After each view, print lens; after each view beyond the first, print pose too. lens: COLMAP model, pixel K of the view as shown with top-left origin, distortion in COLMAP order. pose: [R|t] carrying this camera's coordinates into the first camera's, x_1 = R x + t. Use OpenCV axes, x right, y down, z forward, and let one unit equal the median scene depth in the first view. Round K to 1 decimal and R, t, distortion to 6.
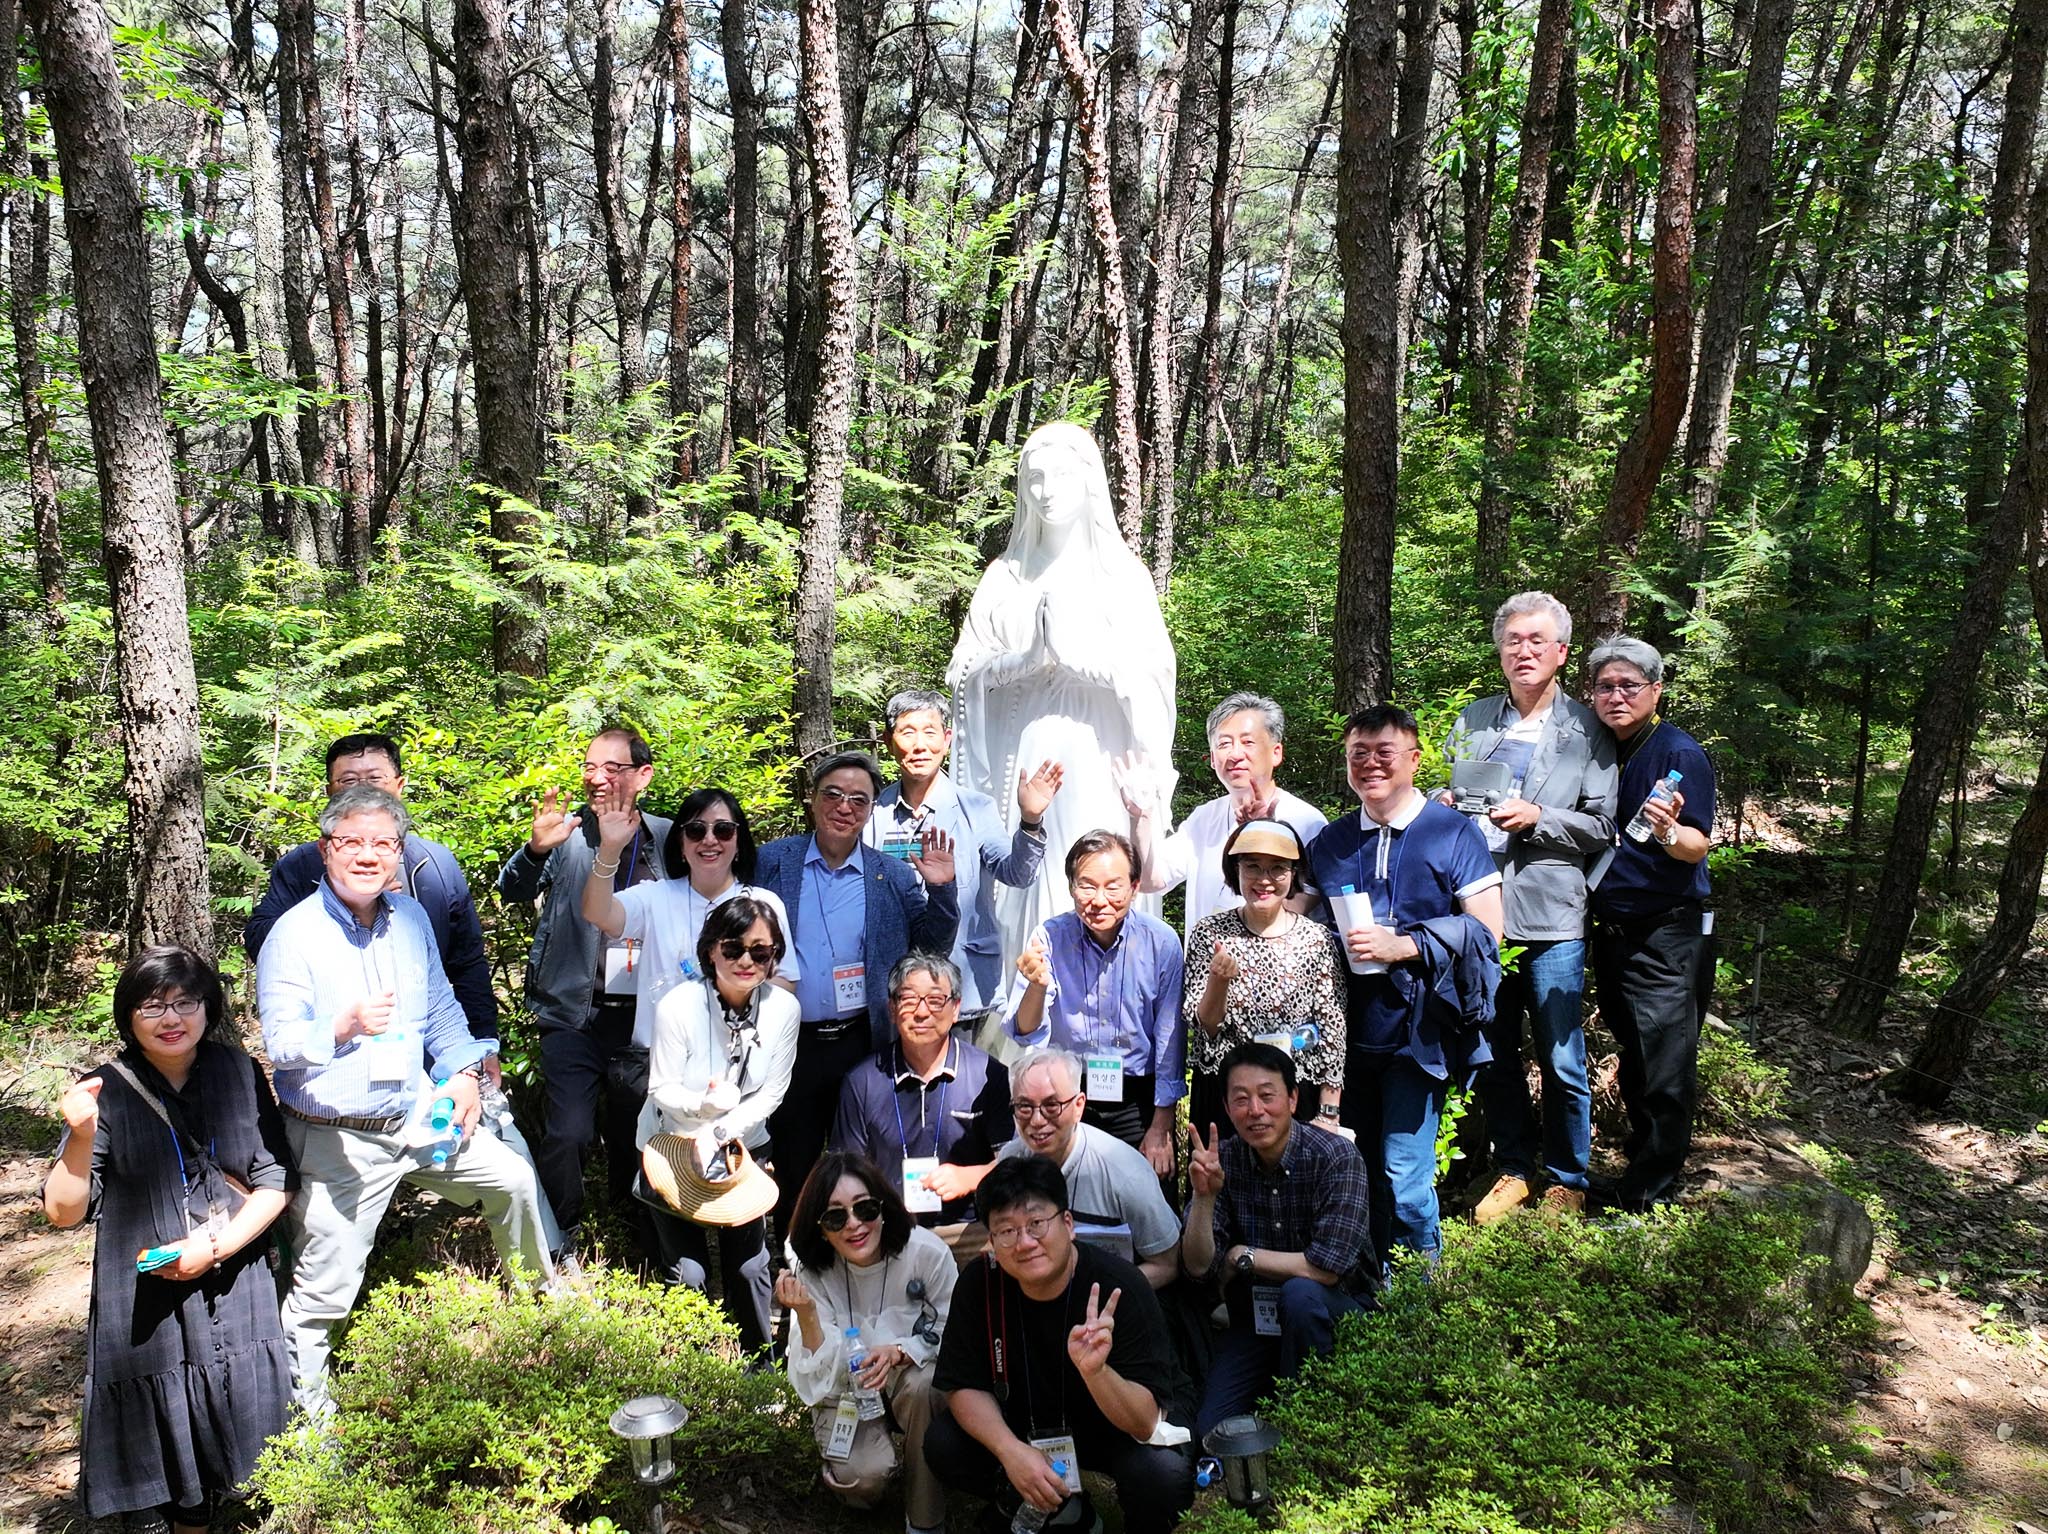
lens RADIAL K [[1467.5, 0, 1024.0], [0, 1467.5, 767.0], [0, 0, 1]] dist [-0.041005, -0.001000]
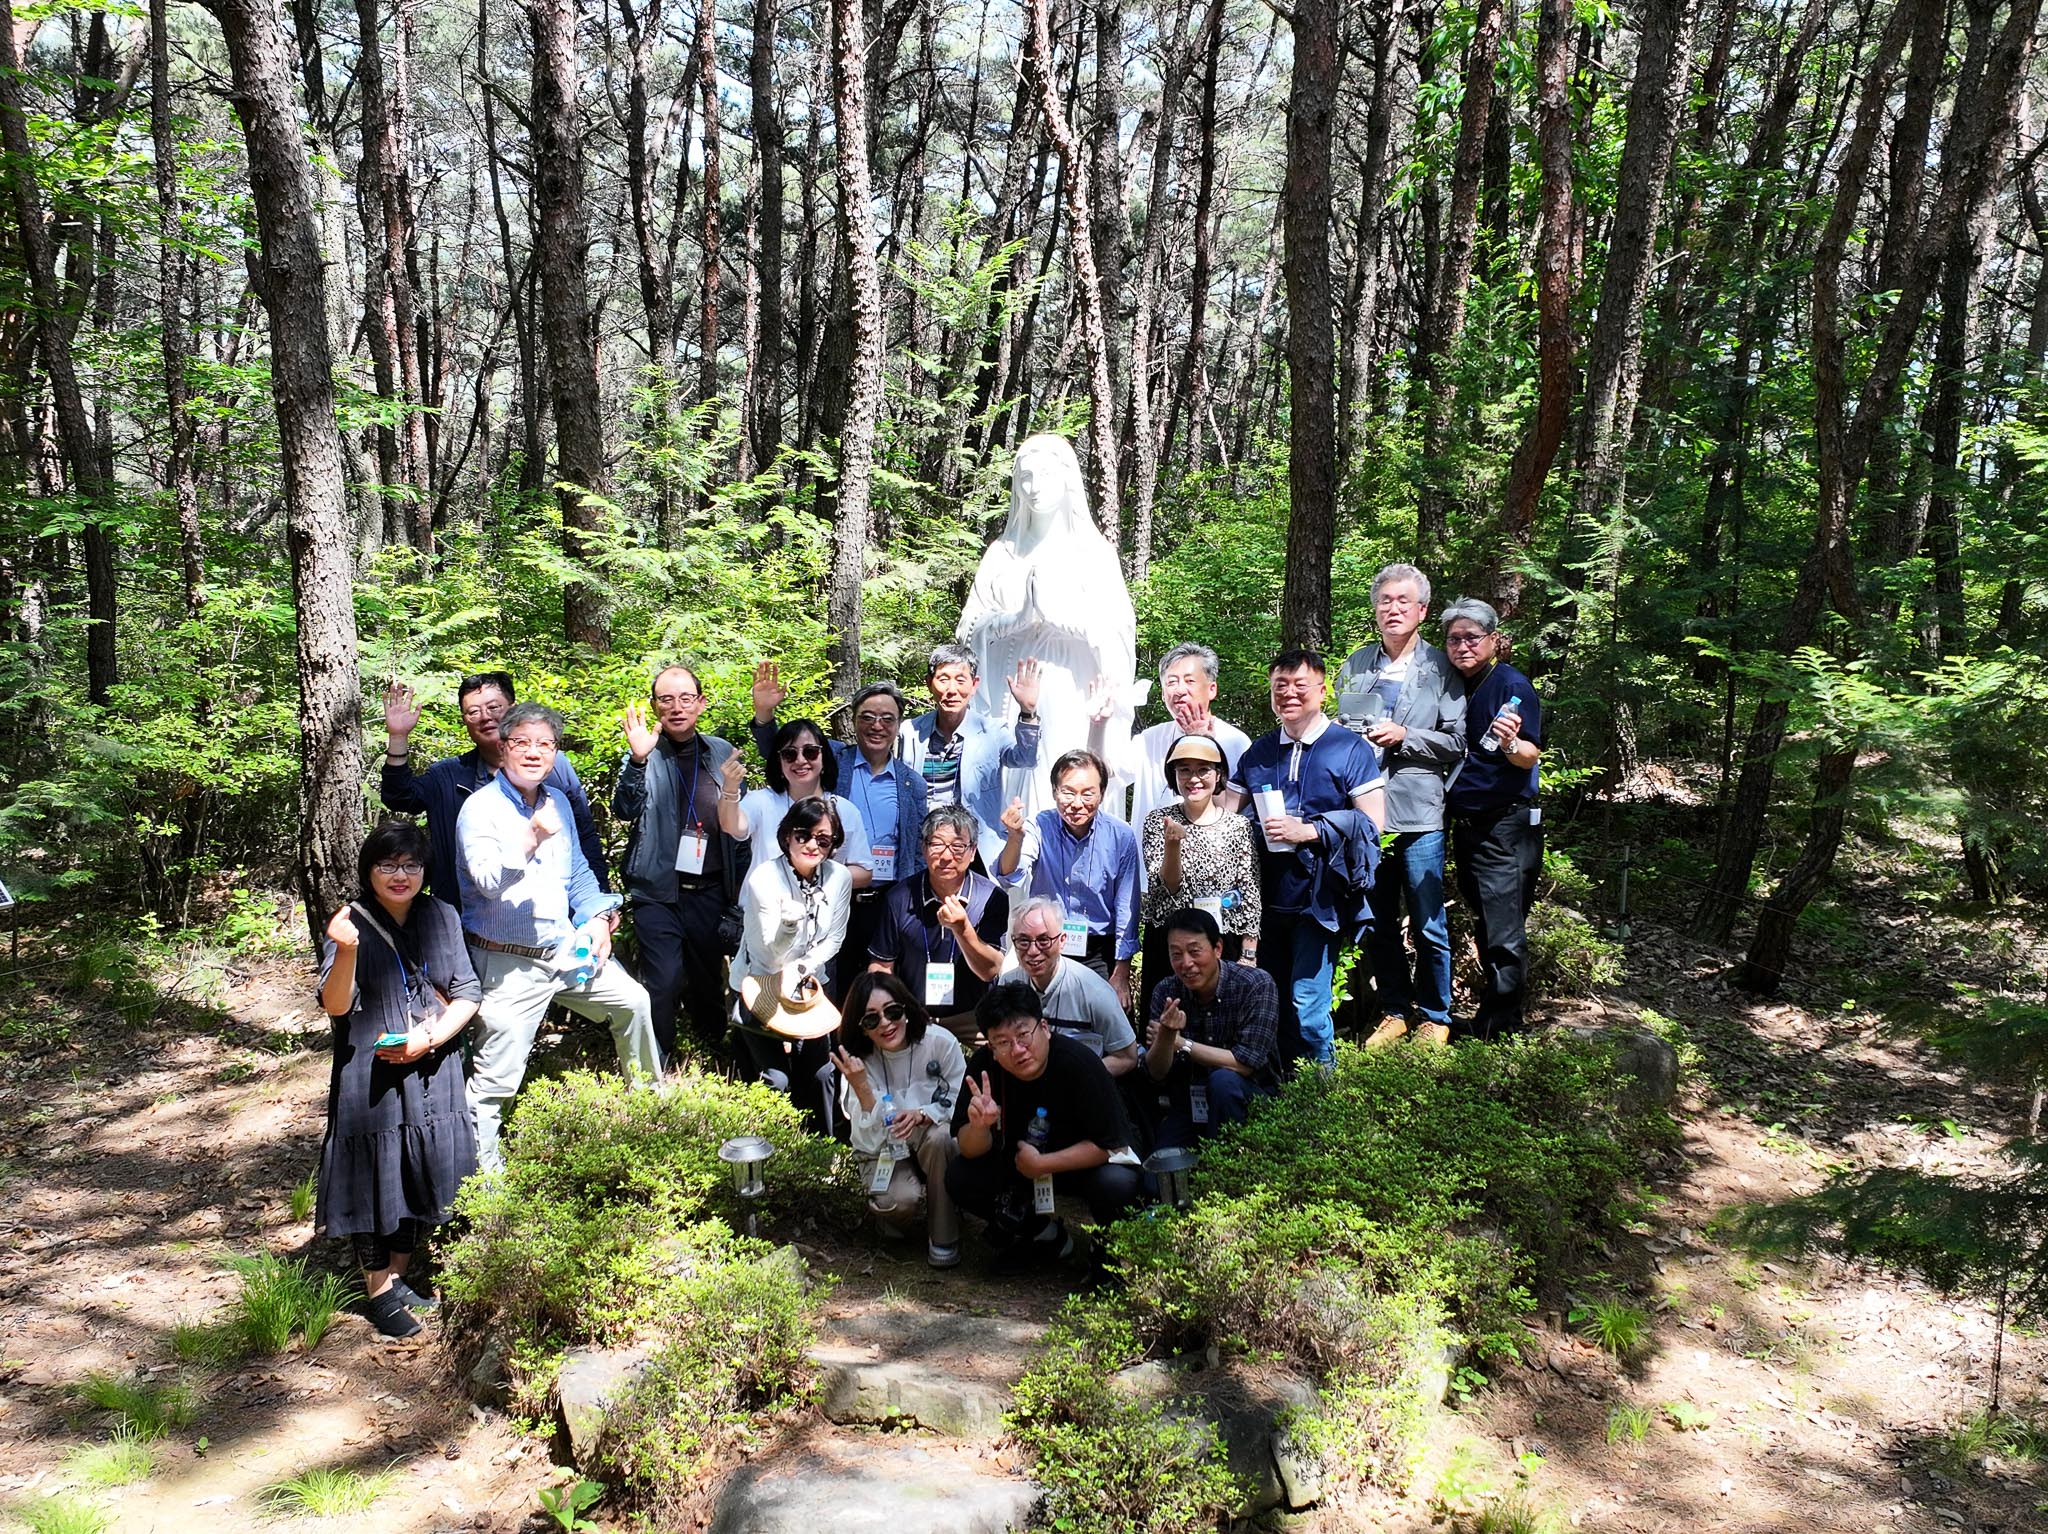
lens RADIAL K [[1432.7, 0, 1024.0], [0, 1432.7, 767.0], [0, 0, 1]] dist [-0.047496, 0.000061]
pose [[1.000000, -0.000154, -0.000157, 0.004297], [0.000155, 0.999991, 0.004296, 0.036003], [0.000157, -0.004296, 0.999991, -0.179012]]
